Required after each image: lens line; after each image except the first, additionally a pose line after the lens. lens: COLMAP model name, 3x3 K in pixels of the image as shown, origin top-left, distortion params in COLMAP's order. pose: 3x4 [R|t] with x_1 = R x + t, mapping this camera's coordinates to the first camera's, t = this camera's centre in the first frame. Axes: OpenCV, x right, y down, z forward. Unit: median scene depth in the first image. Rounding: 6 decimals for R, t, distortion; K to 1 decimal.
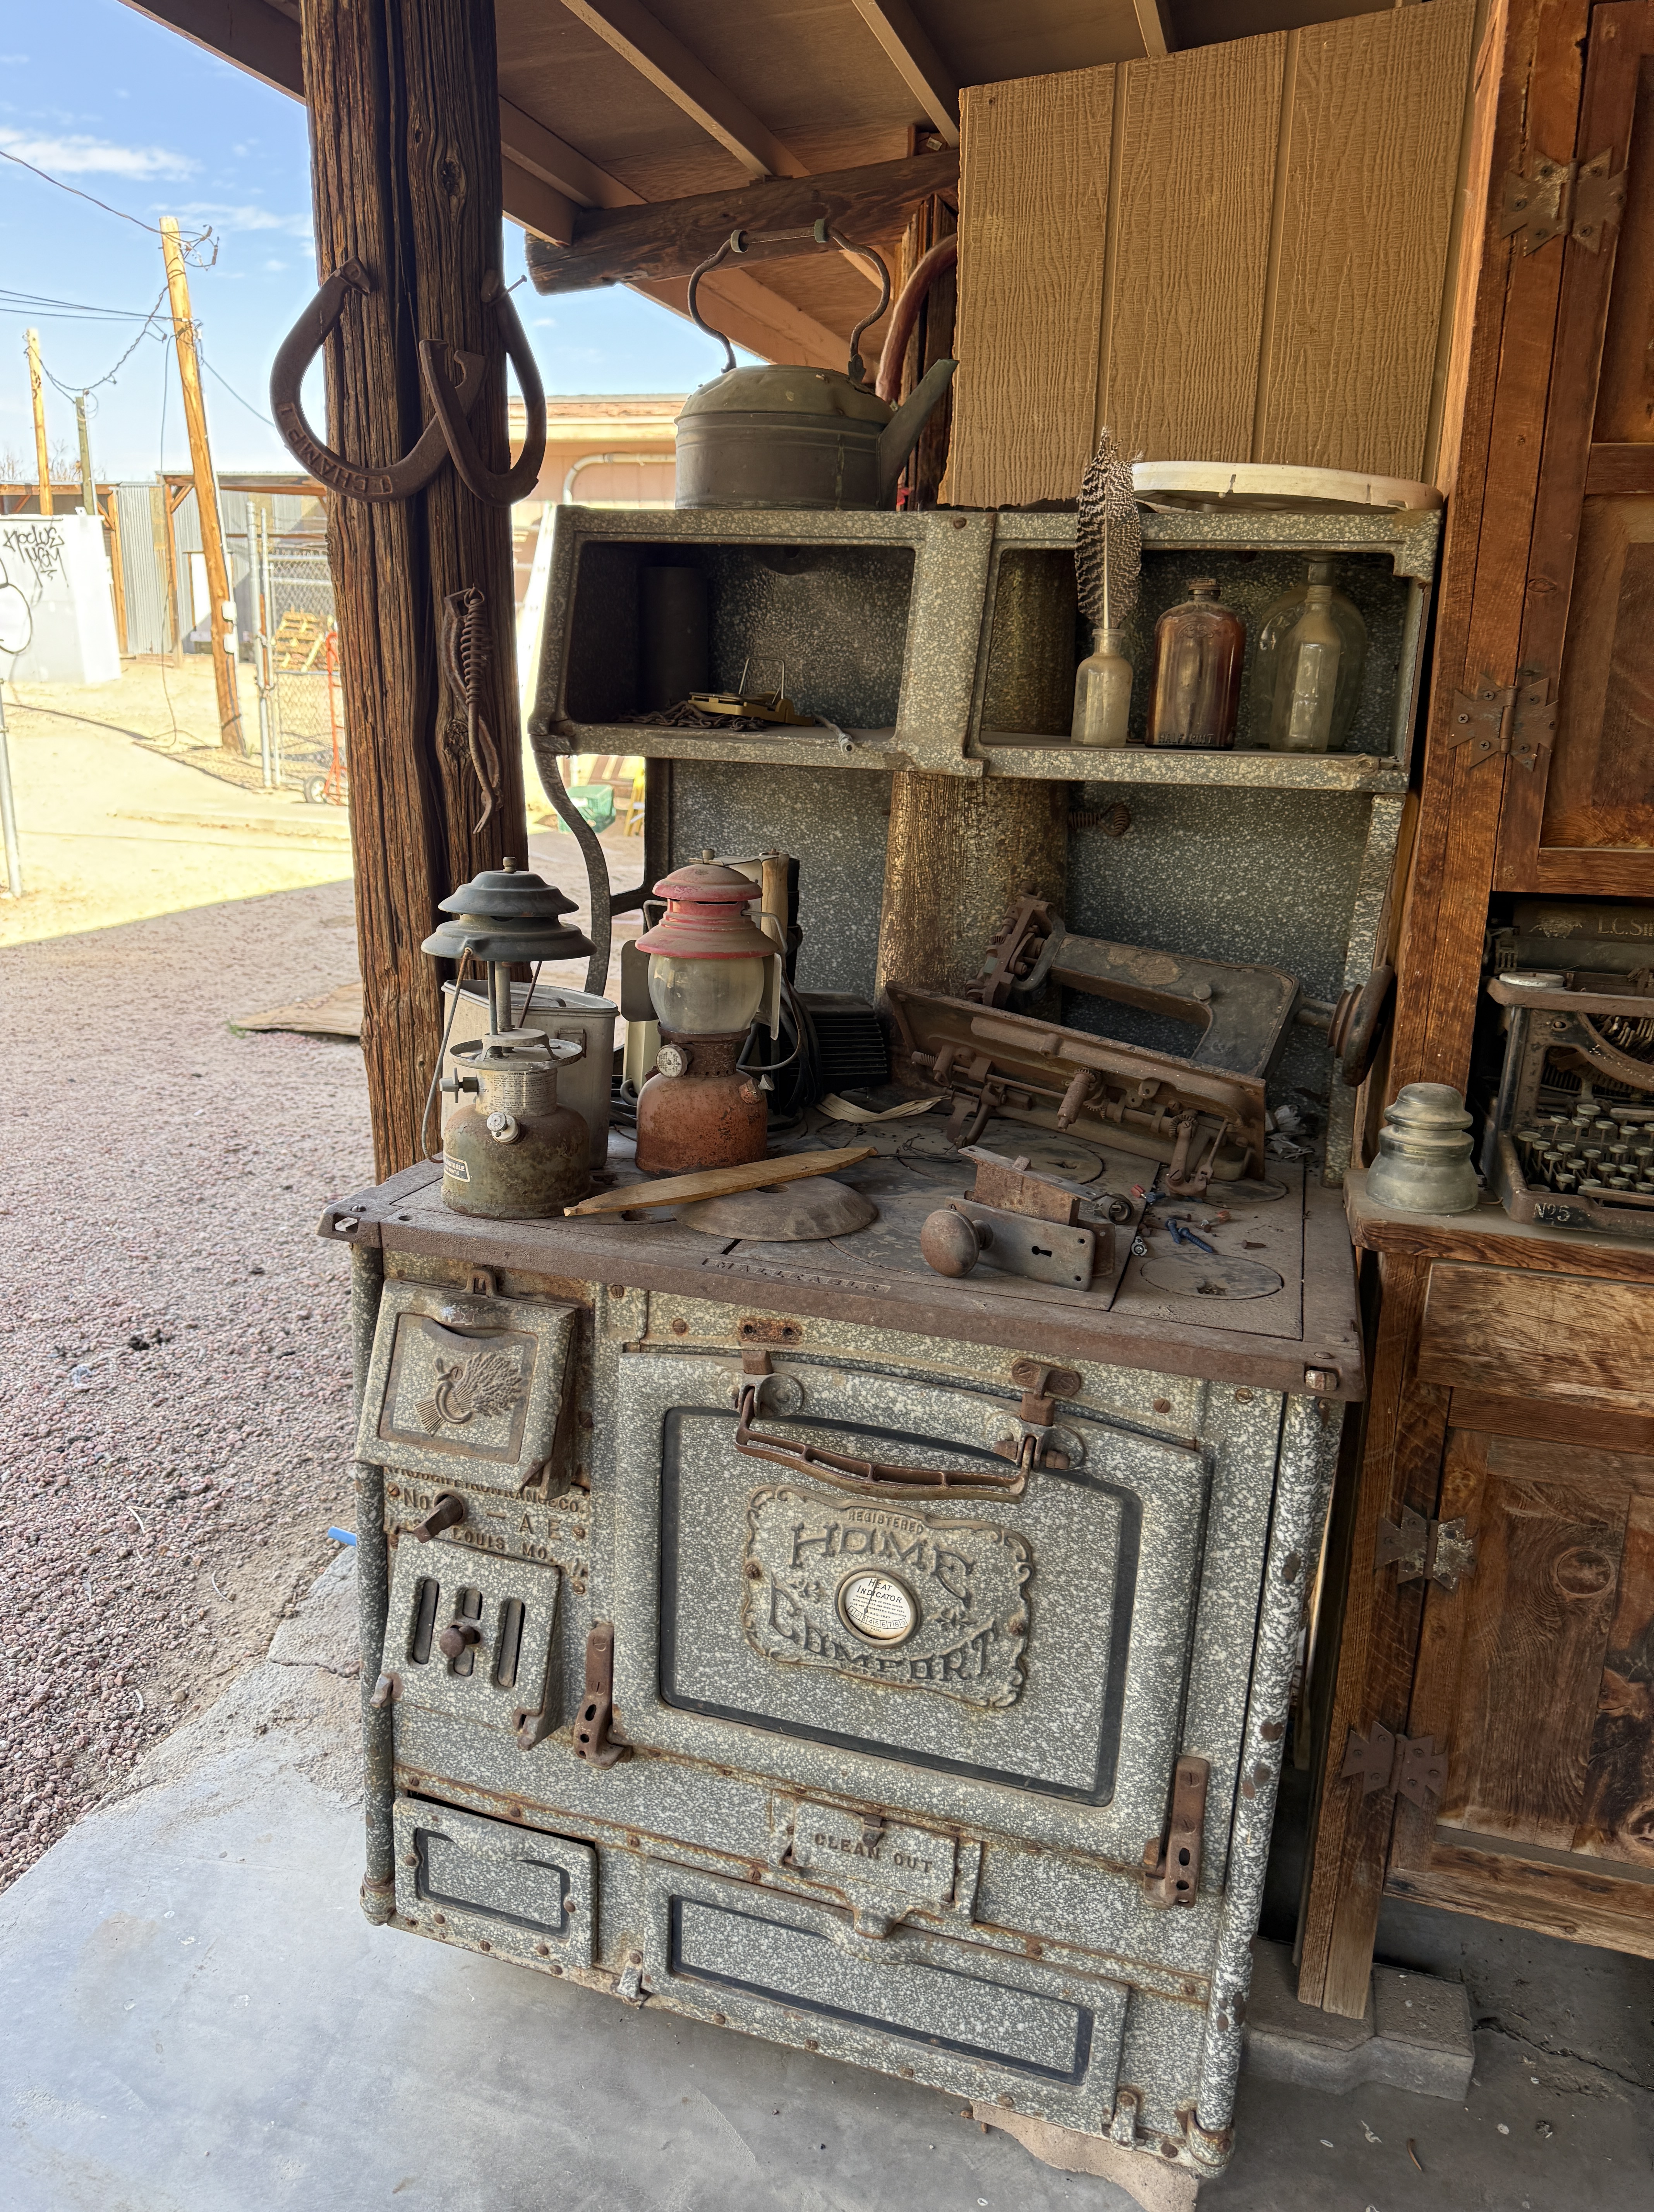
lens RADIAL K [[1552.9, 0, 821.7], [0, 1552.9, 1078.5], [0, 0, 1]] dist [0.016592, -0.024181]
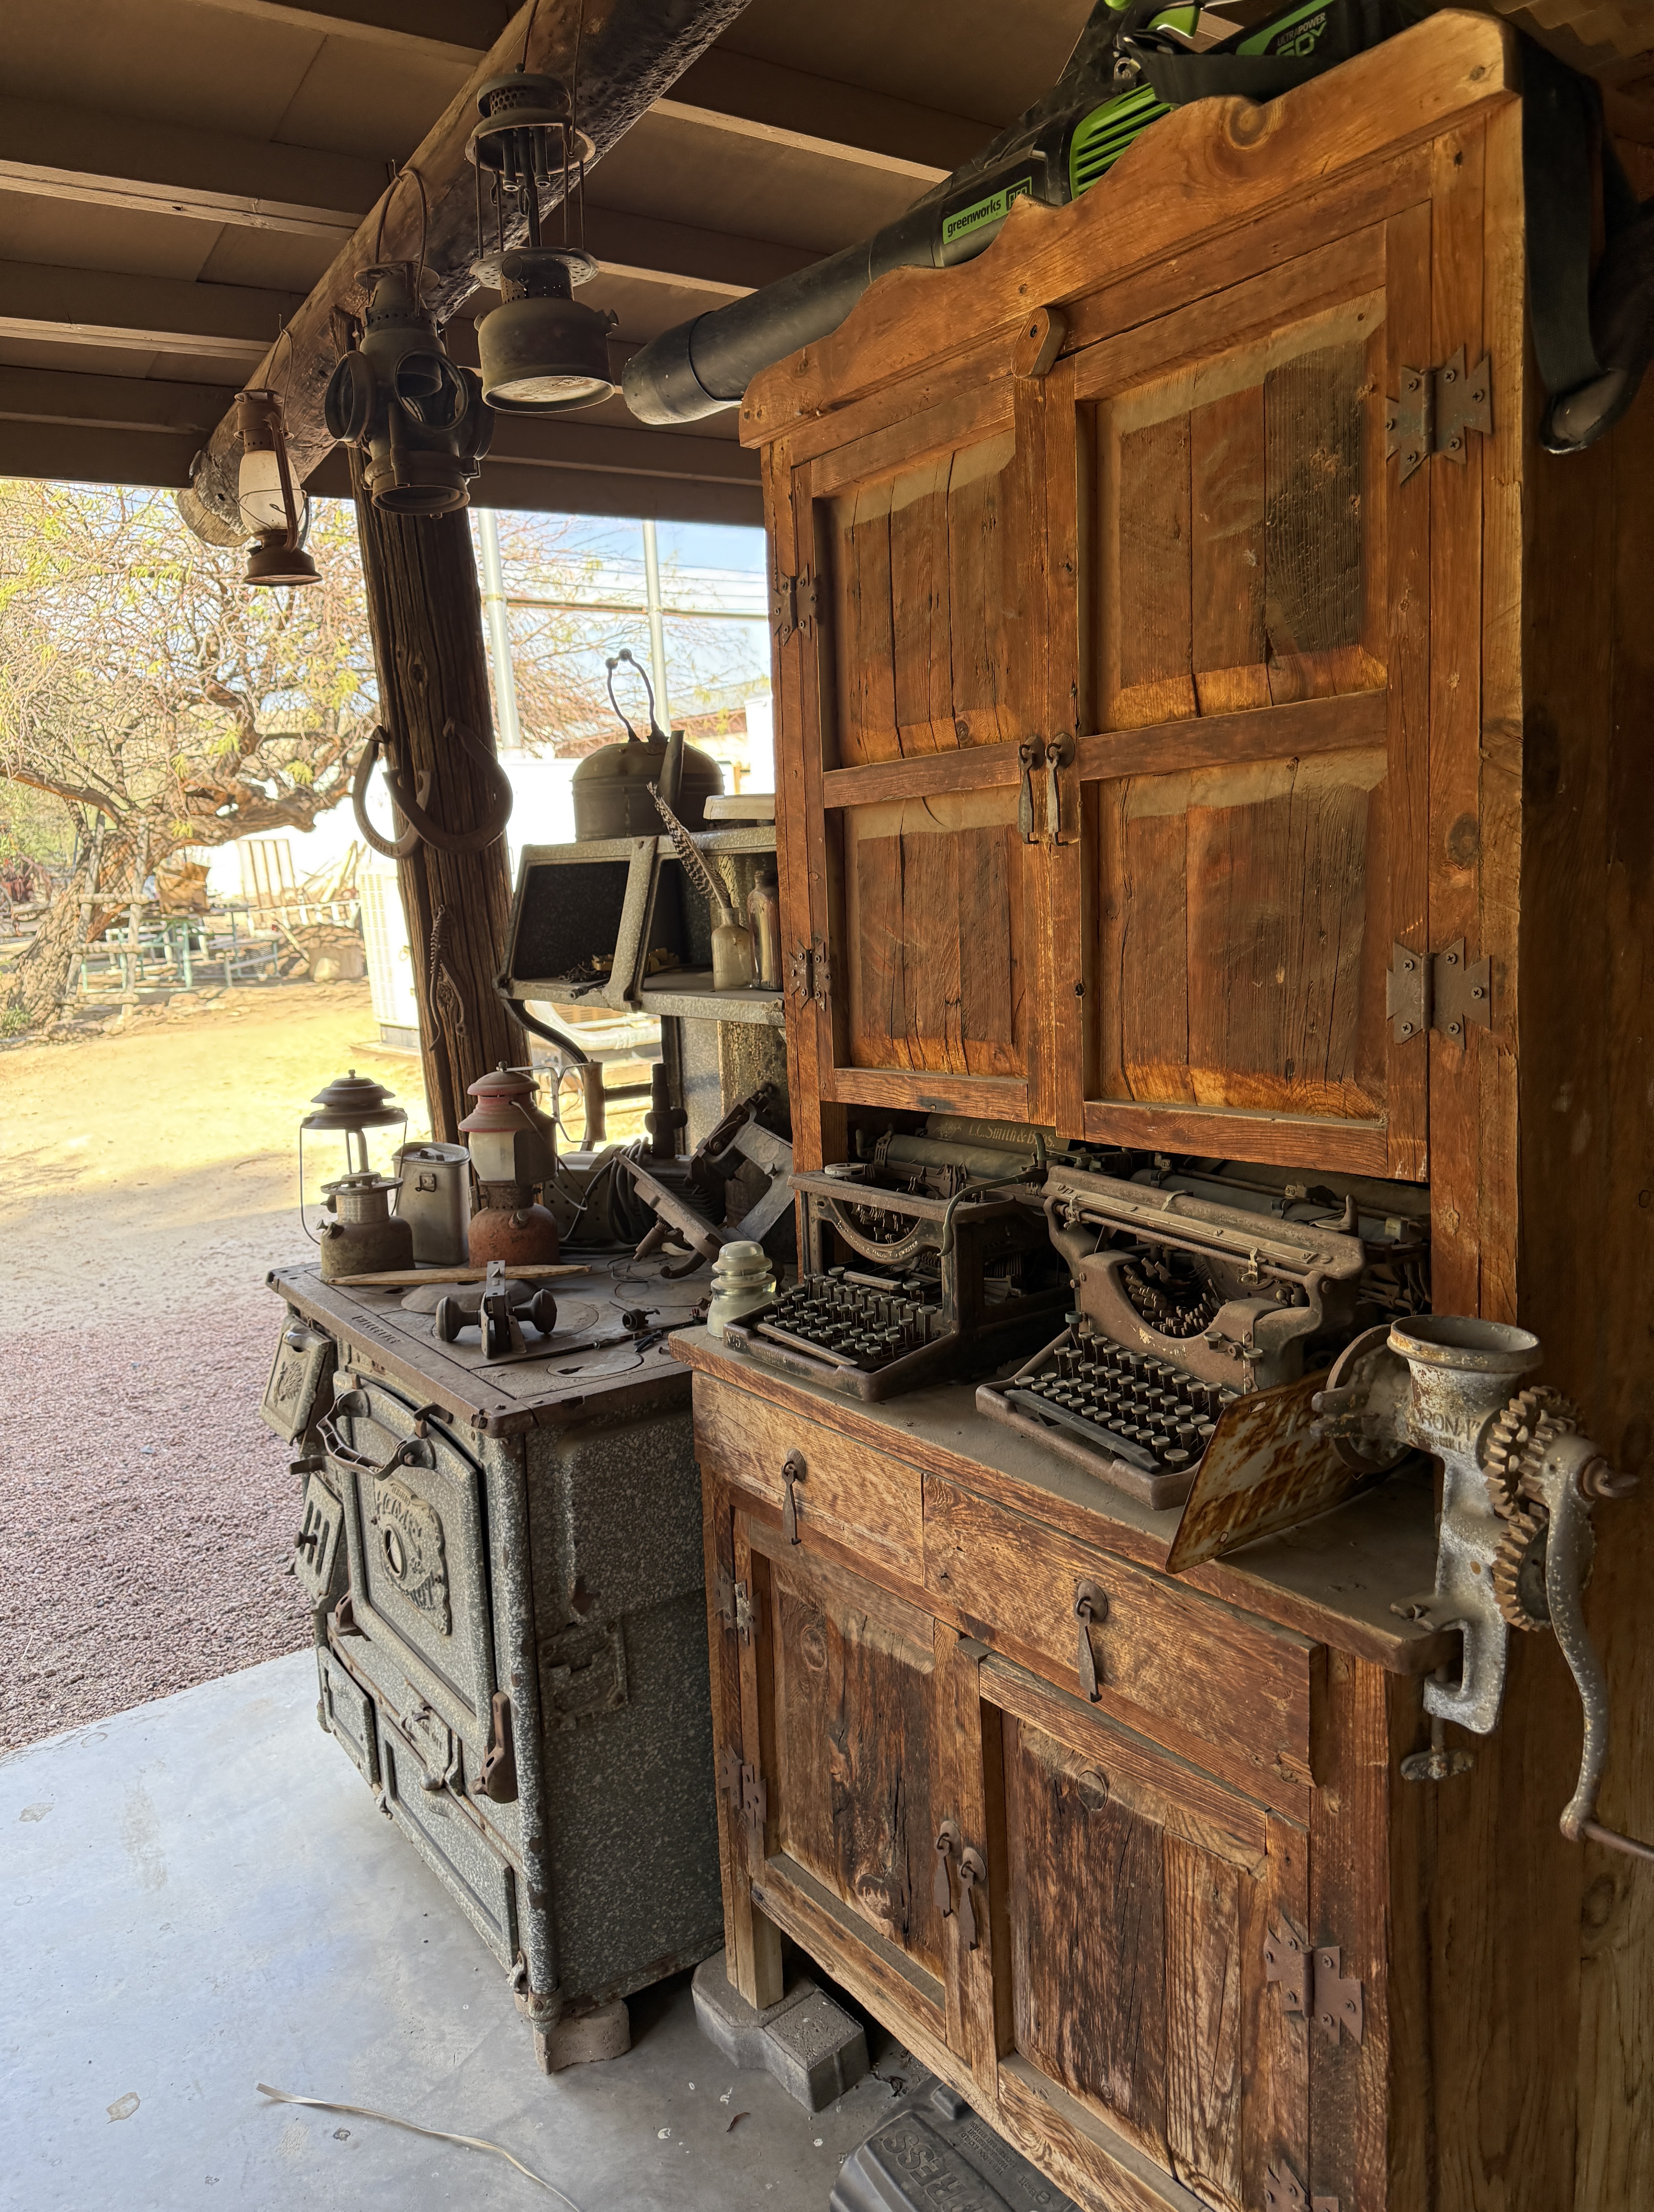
lens RADIAL K [[1552.9, 0, 847.7], [0, 1552.9, 1112.0], [0, 0, 1]] dist [0.016592, -0.024181]
pose [[0.794367, 0.025258, -0.606913, 1.240851], [-0.089321, 0.993131, -0.075579, -0.015135], [0.600835, 0.114247, 0.791166, -0.010625]]
